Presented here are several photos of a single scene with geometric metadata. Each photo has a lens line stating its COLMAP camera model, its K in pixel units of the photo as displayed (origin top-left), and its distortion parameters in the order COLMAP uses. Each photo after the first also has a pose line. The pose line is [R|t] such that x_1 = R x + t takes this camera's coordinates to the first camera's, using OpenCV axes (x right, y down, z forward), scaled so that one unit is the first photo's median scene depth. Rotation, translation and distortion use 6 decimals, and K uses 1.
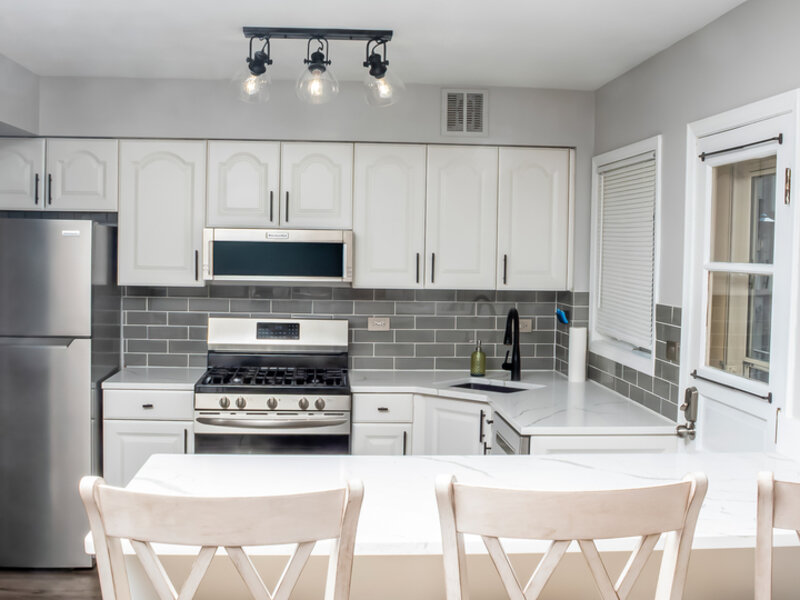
lens RADIAL K [[765.2, 0, 400.0], [0, 765.2, 300.0], [0, 0, 1]] dist [-0.146523, 0.128033]
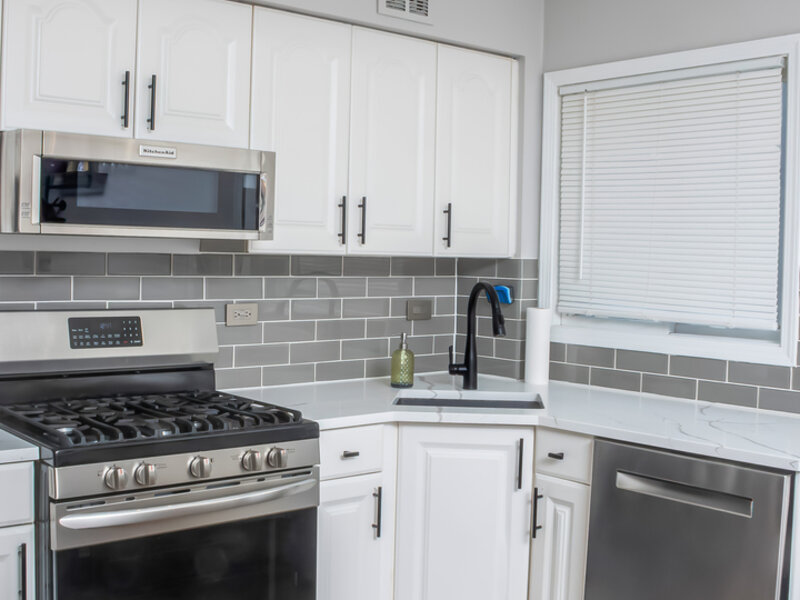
lens RADIAL K [[952.2, 0, 399.8], [0, 952.2, 271.9], [0, 0, 1]] dist [-0.084567, -0.003908]
pose [[0.824573, -0.010026, 0.565667, -0.375052], [0.012894, 0.999916, -0.001074, 0.001017], [-0.565609, 0.008179, 0.824633, 0.332499]]
